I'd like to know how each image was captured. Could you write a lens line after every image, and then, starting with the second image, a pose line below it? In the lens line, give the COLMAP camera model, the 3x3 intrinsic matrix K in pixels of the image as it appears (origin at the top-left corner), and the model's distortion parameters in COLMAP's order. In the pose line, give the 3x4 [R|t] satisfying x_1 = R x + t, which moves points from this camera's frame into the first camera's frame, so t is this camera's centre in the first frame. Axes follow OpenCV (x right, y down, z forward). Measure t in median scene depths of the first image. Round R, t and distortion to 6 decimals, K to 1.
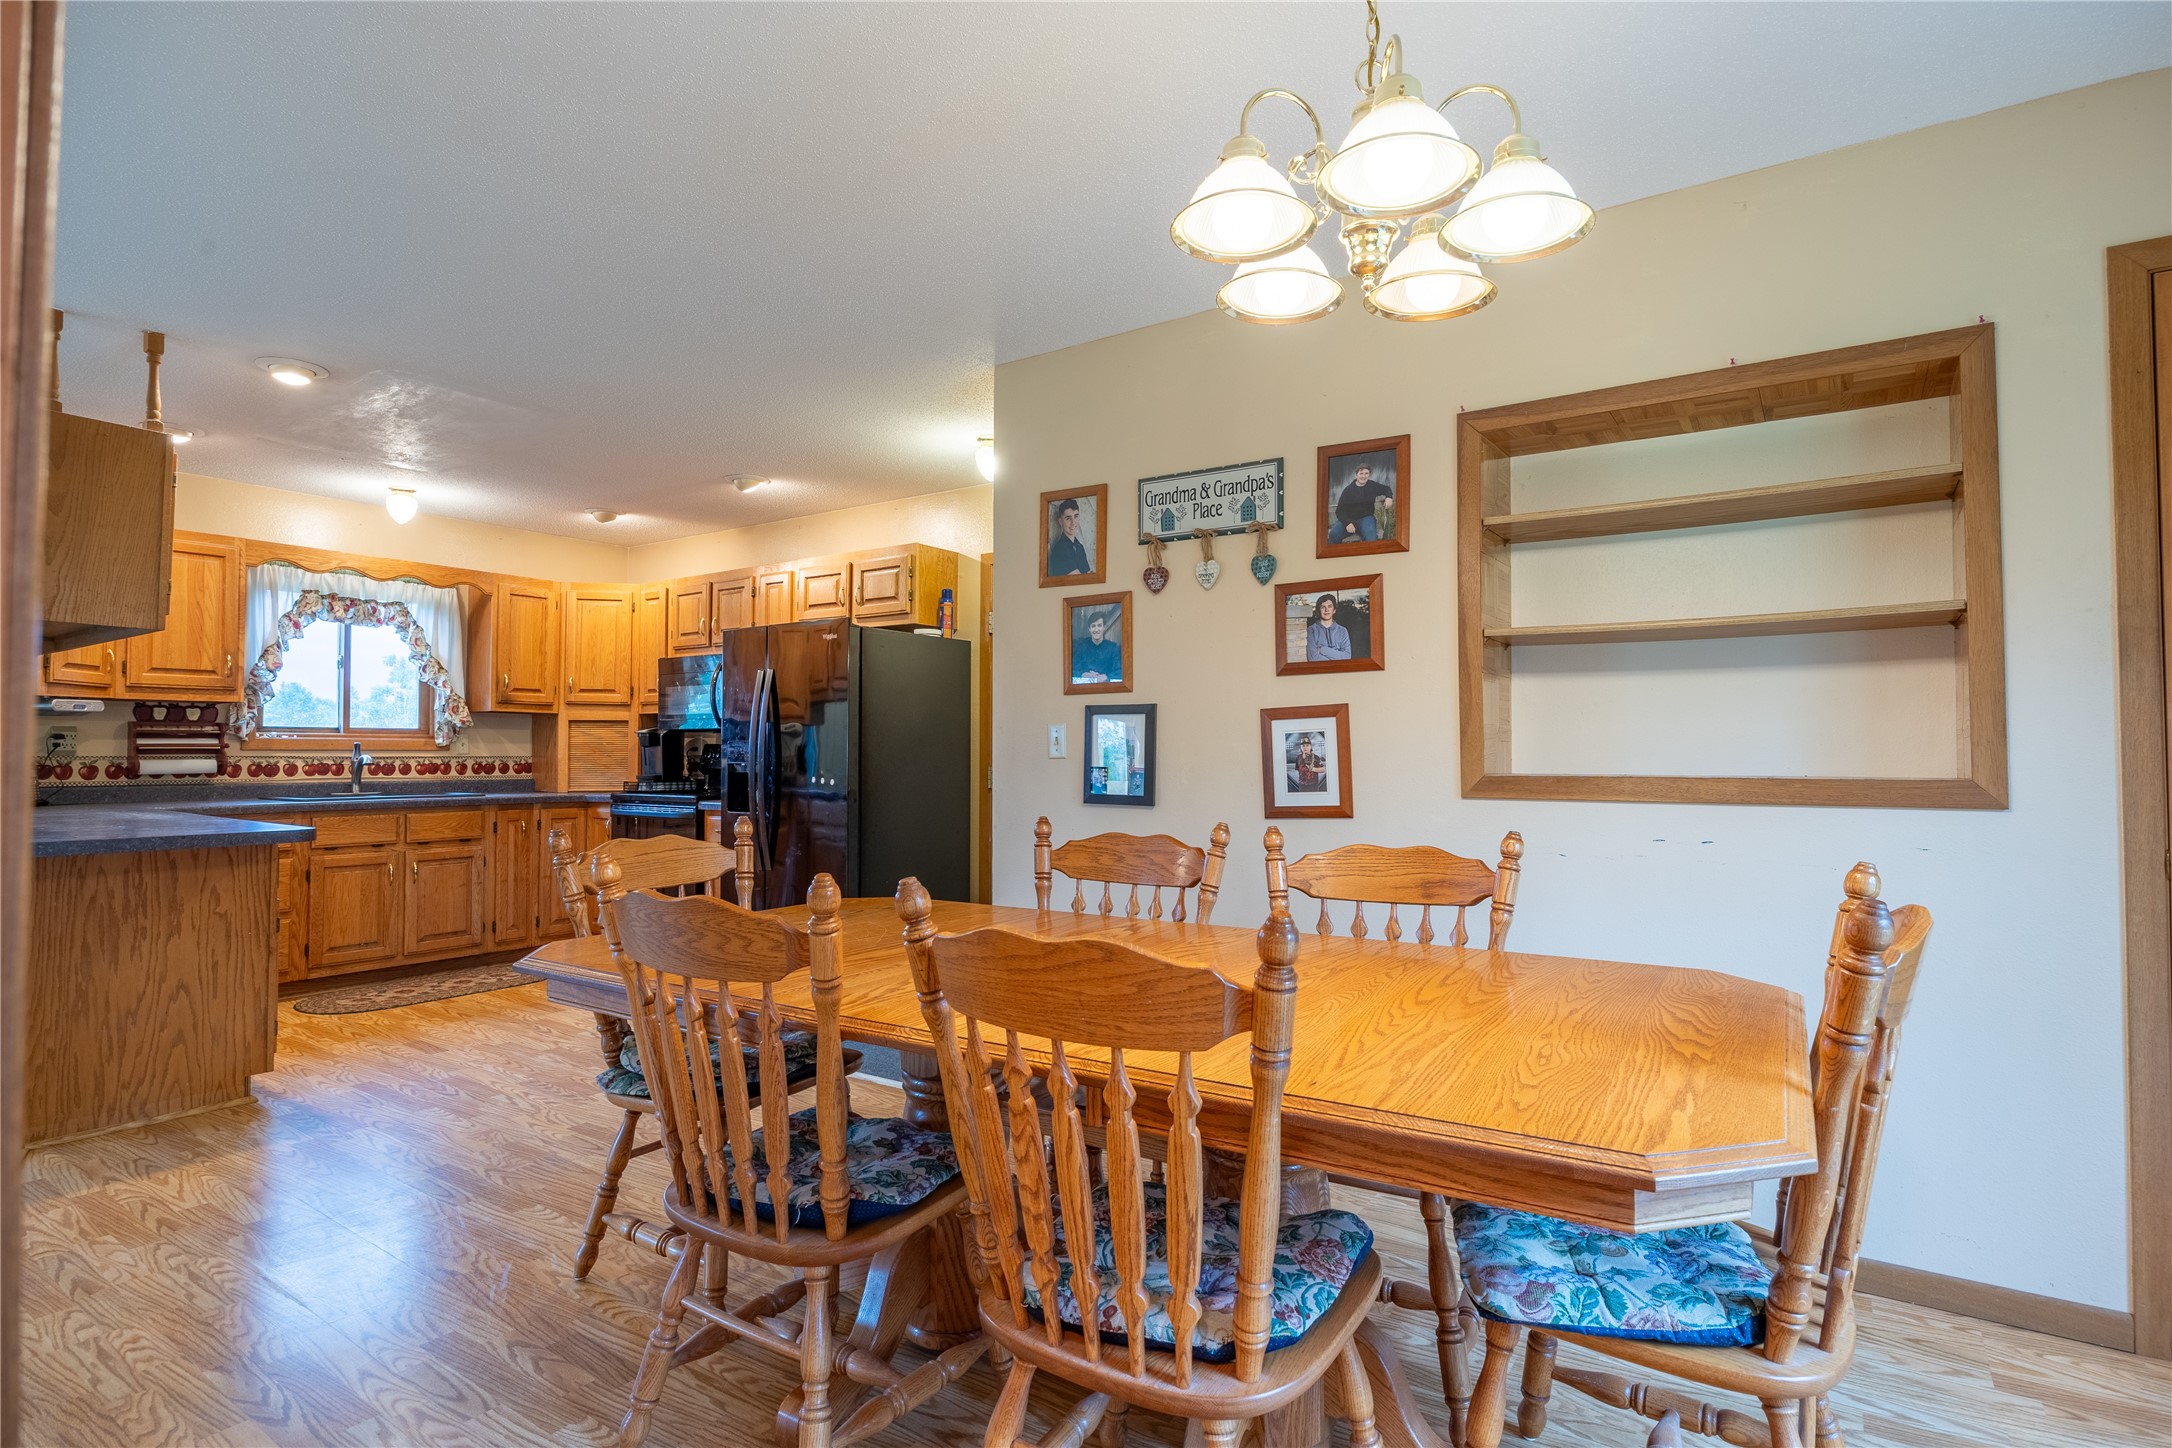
lens RADIAL K [[1086.1, 0, 1086.0], [0, 1086.1, 724.0], [0, 0, 1]] dist [-0.002241, -0.002280]
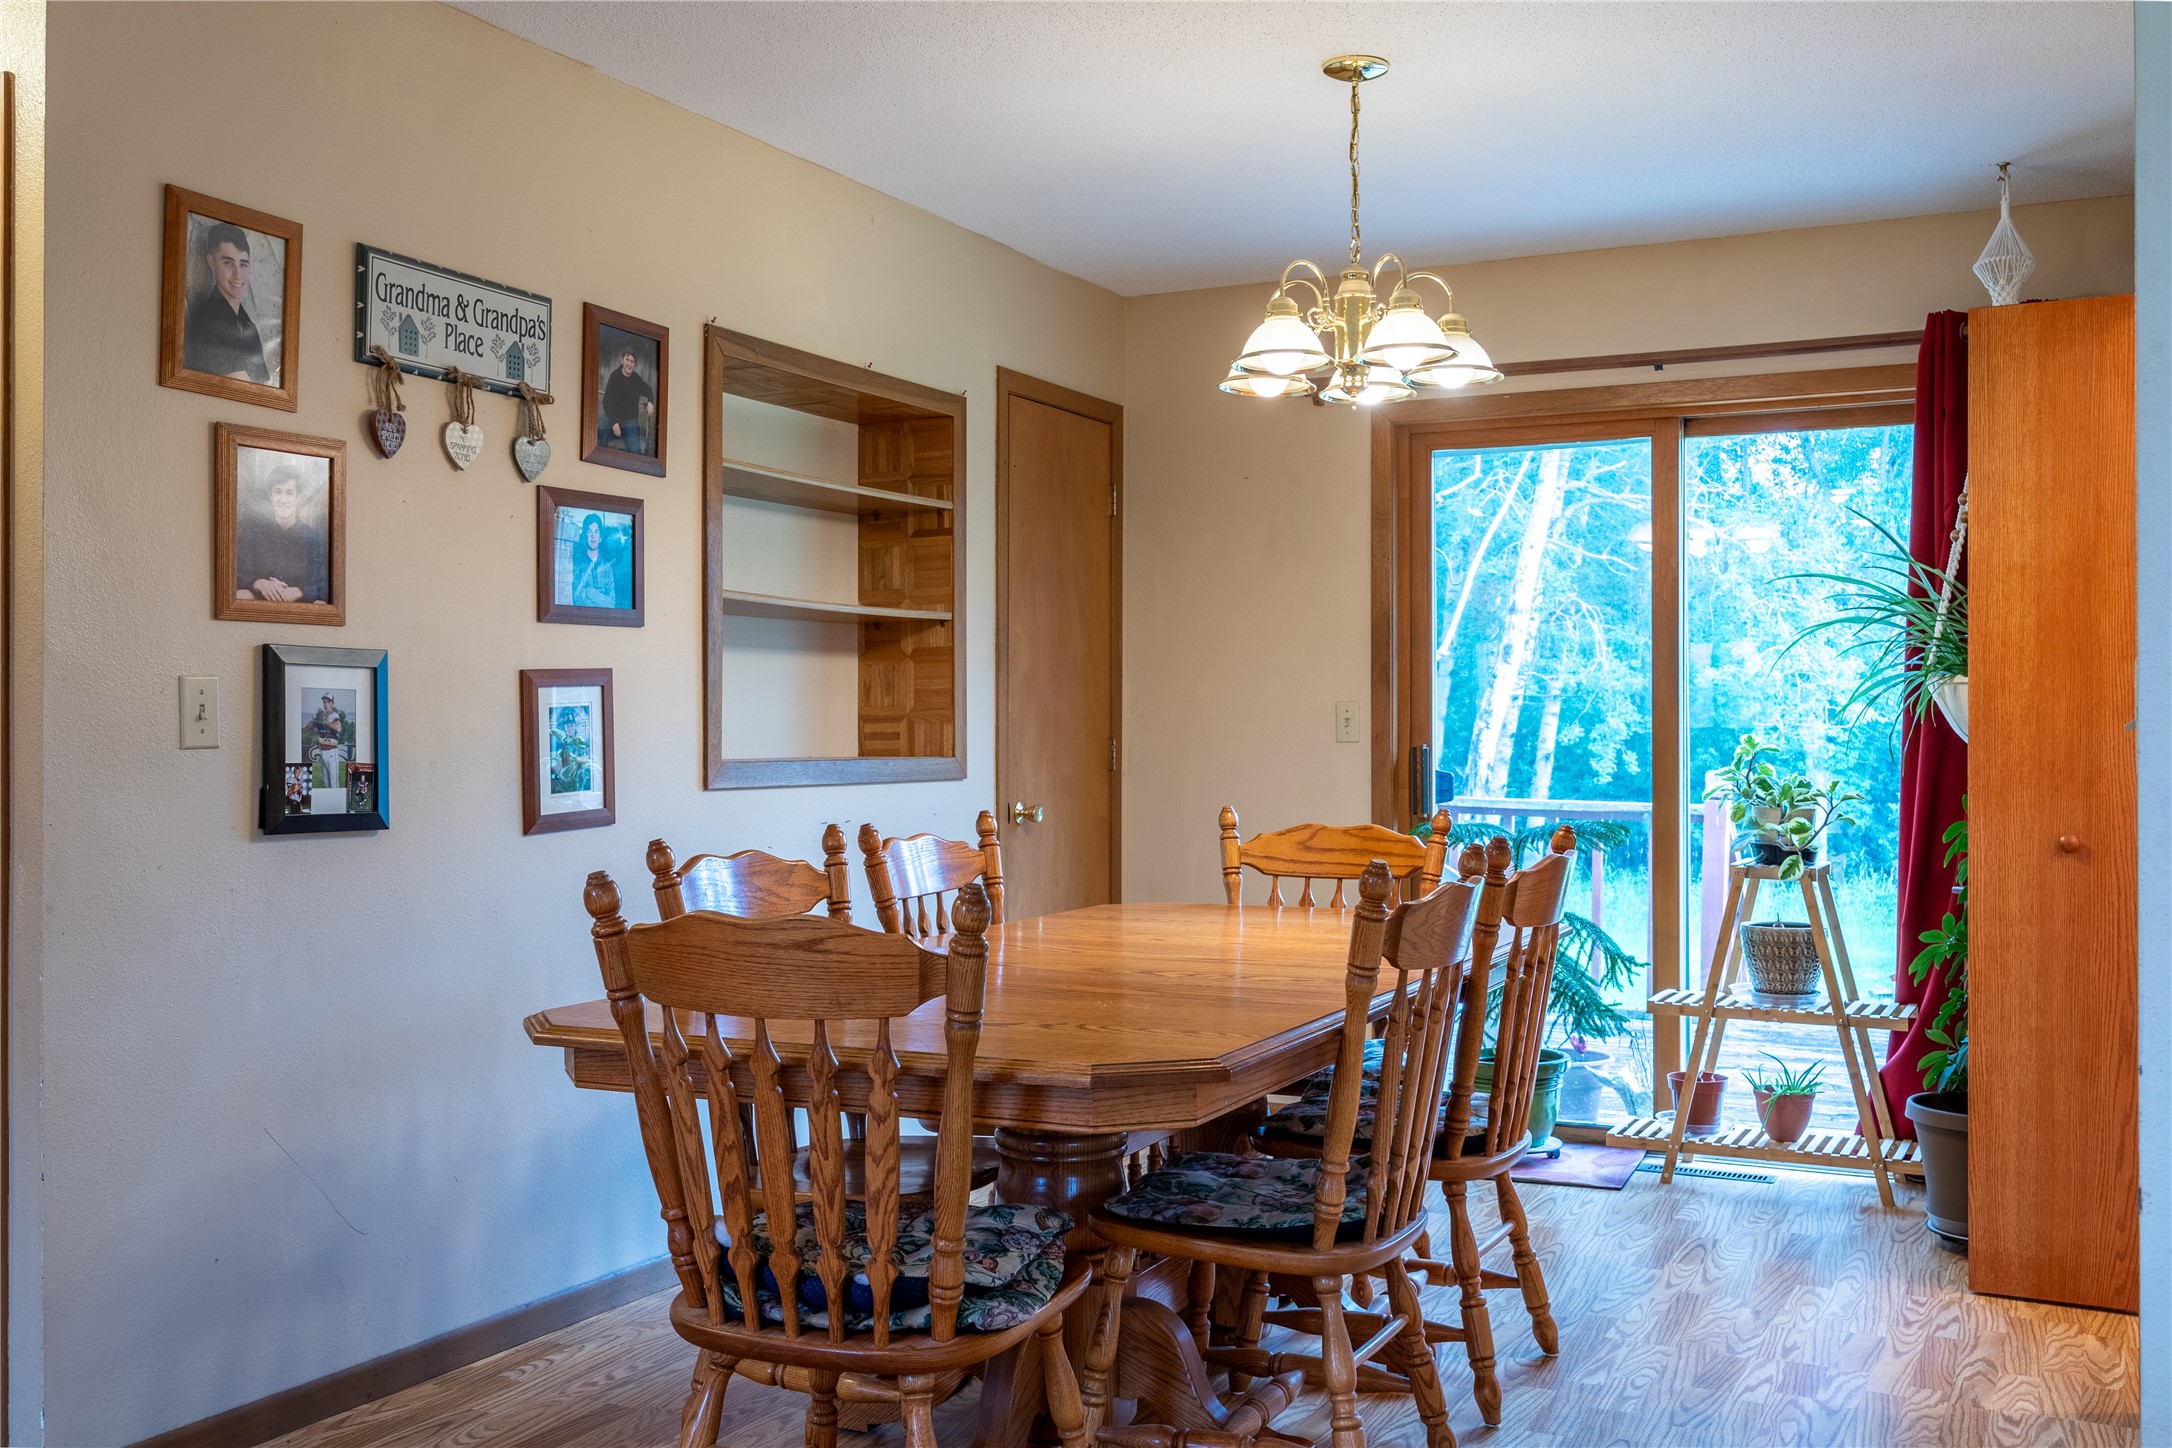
lens RADIAL K [[2095.9, 0, 1086.0], [0, 2095.9, 724.0], [0, 0, 1]] dist [-0.006634, 0.026462]
pose [[-0.134673, 0.003589, 0.990884, -0.684728], [-0.026522, 0.999622, -0.007225, 0.011531], [-0.990535, -0.027253, -0.134527, 0.497472]]
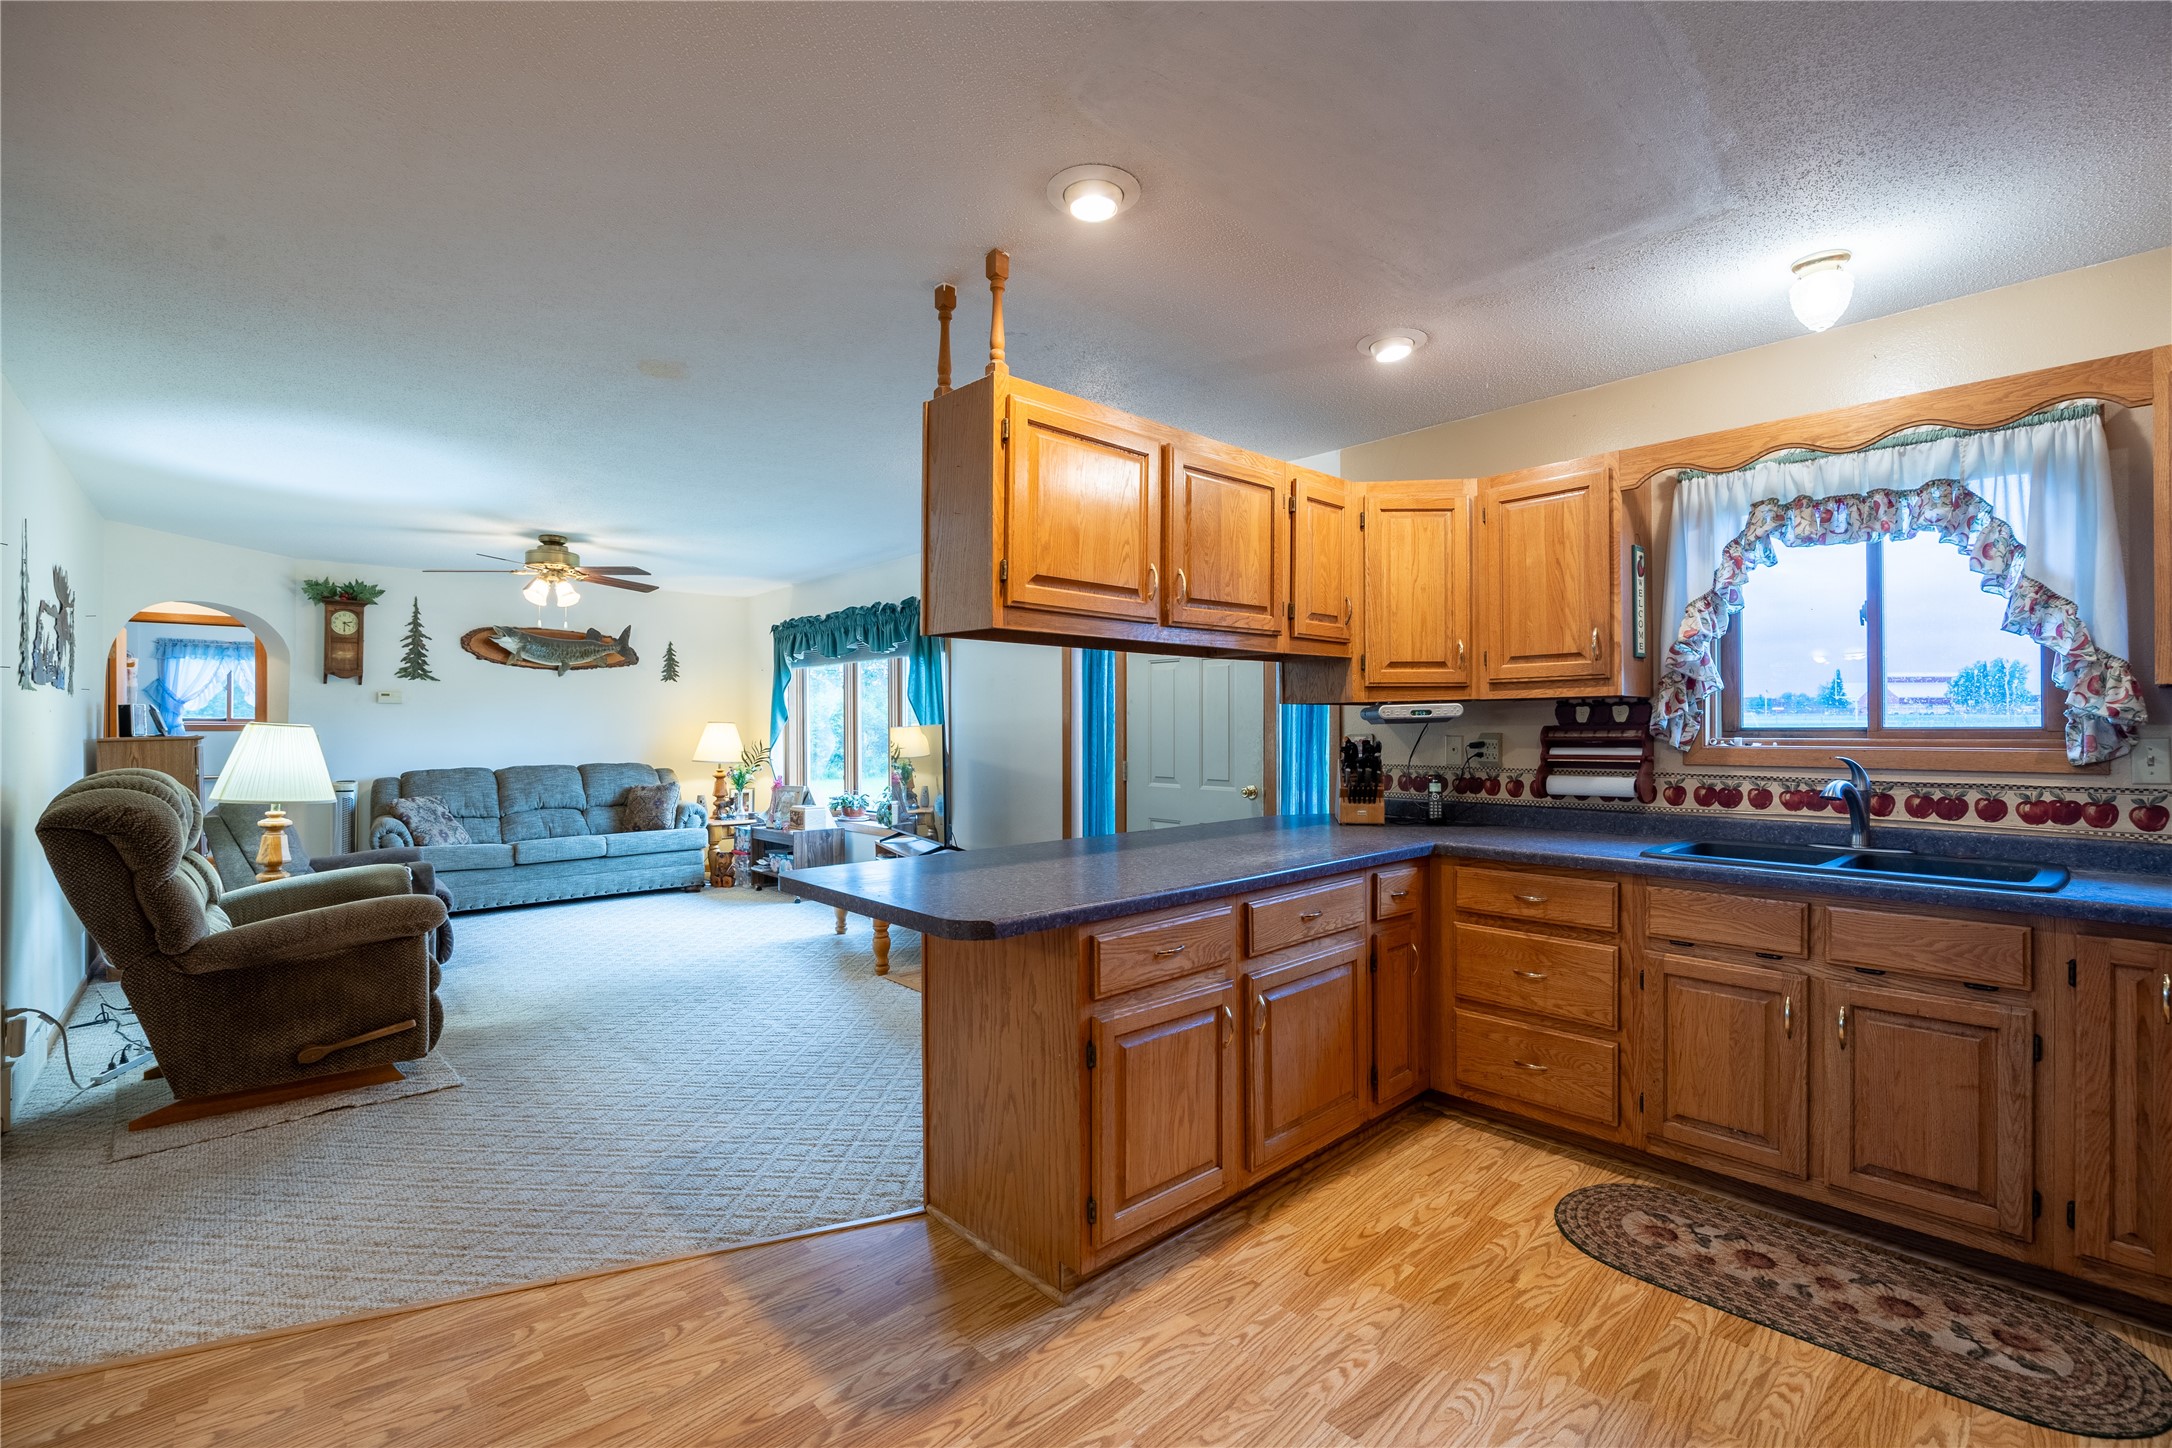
lens RADIAL K [[956.1, 0, 1093.9], [0, 956.1, 724.3], [0, 0, 1]] dist [-0.017977, 0.001845]
pose [[-0.221350, -0.003024, -0.975190, -0.129798], [0.028363, 0.999552, -0.009538, -0.005777], [0.974782, -0.029771, -0.221166, 0.789092]]
